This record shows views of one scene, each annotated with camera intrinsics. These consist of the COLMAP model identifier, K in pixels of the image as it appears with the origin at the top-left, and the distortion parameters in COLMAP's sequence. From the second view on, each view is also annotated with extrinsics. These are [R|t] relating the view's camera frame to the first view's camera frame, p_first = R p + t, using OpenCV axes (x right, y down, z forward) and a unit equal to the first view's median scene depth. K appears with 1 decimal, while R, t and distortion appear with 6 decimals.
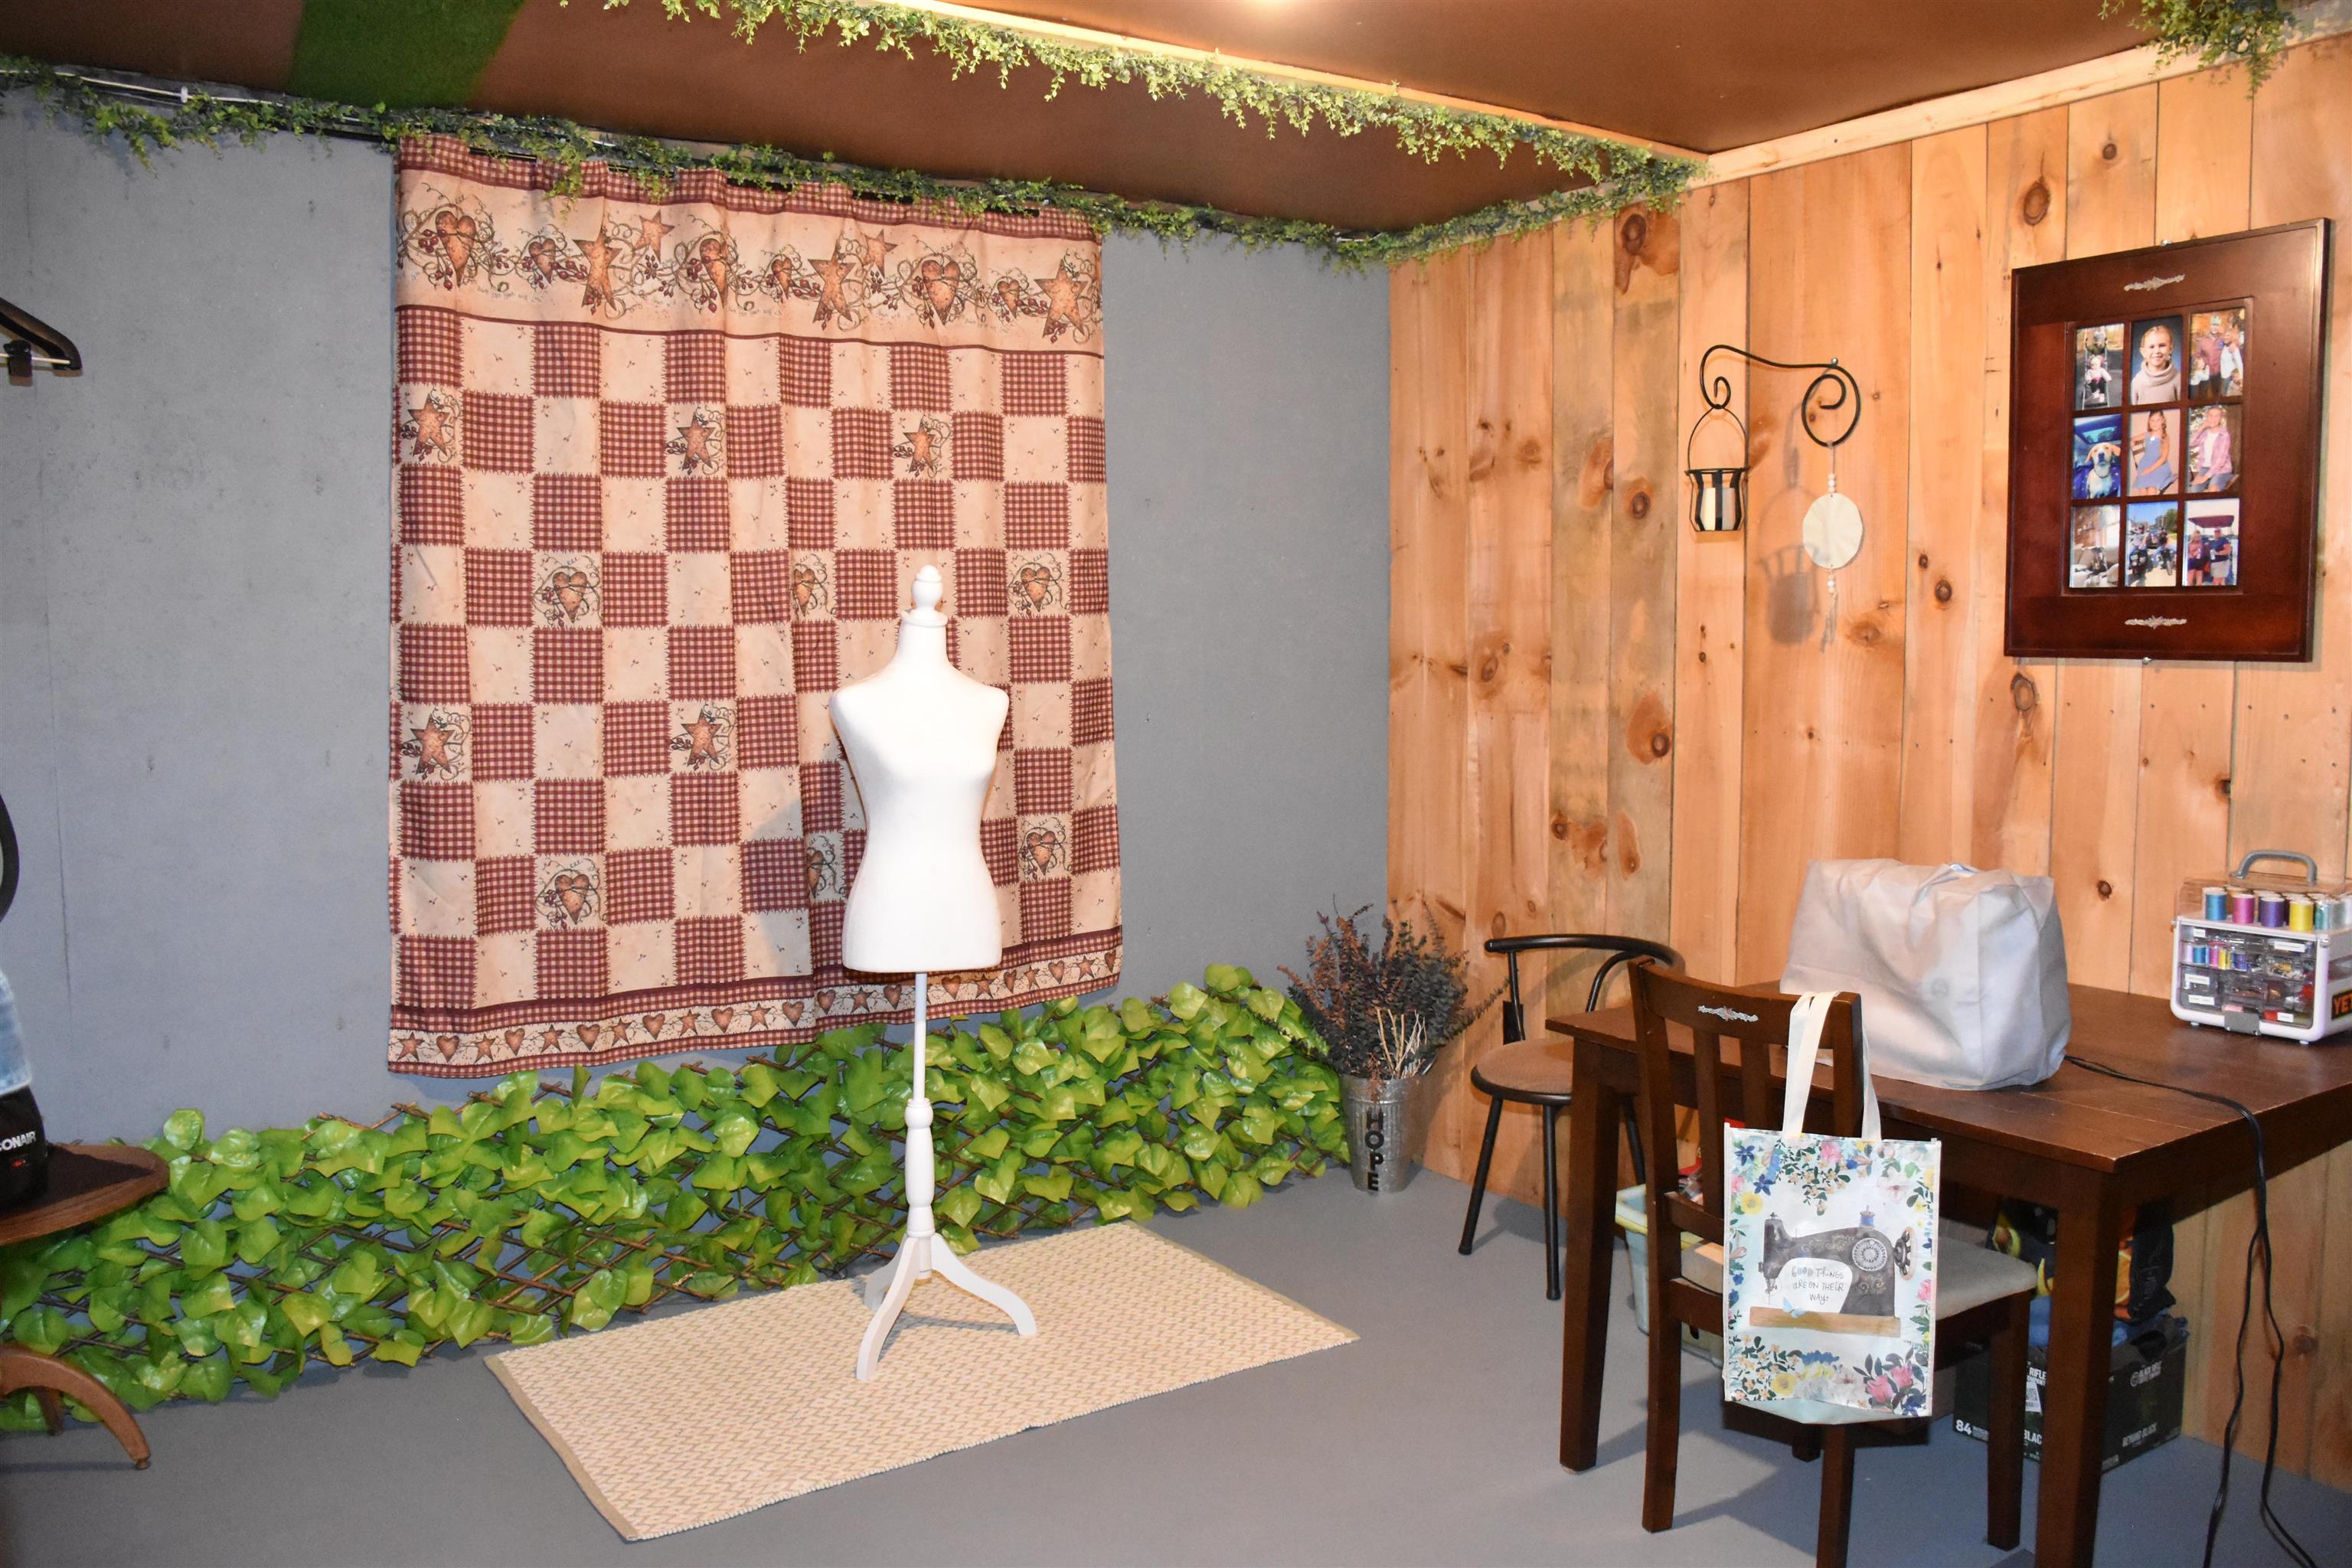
lens RADIAL K [[1885.2, 0, 1176.0], [0, 1885.2, 784.0], [0, 0, 1]] dist [-0.138357, 0.119630]
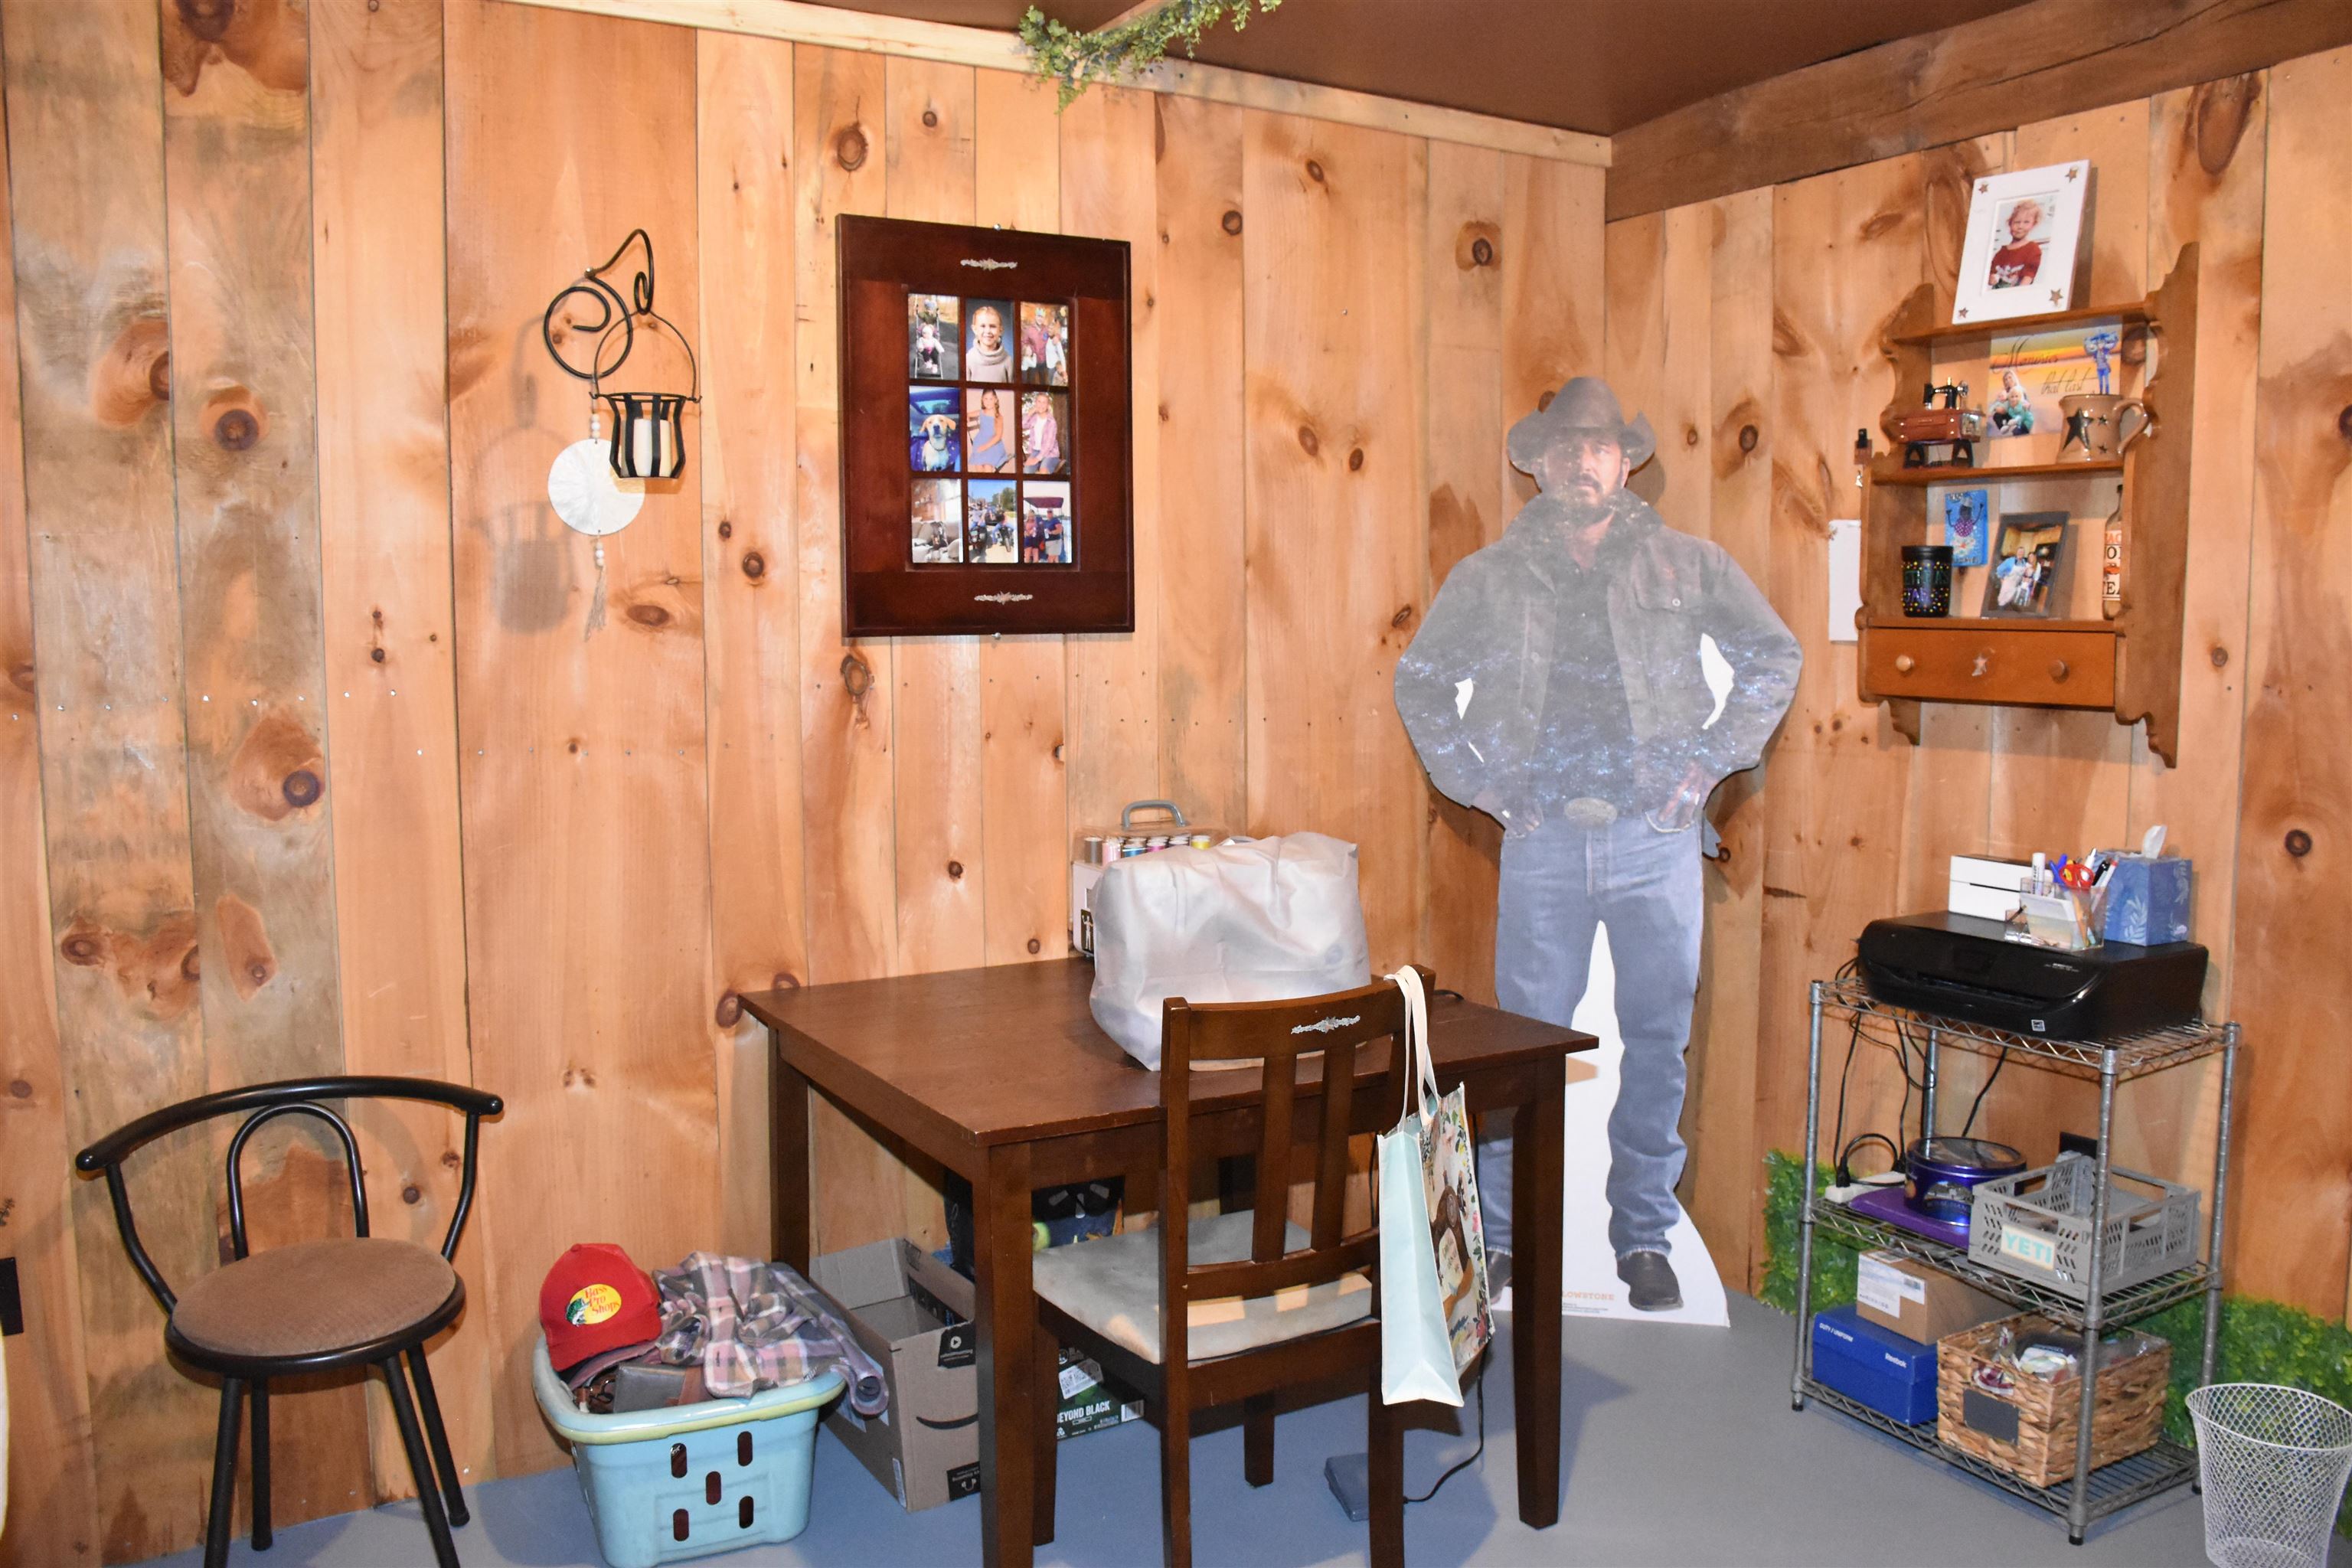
lens RADIAL K [[1885.2, 0, 1176.0], [0, 1885.2, 784.0], [0, 0, 1]] dist [-0.138357, 0.119630]
pose [[0.056538, -0.084890, 0.994785, -0.497037], [0.094486, 0.992362, 0.079313, -0.058368], [-0.993919, 0.089509, 0.064127, 0.828265]]
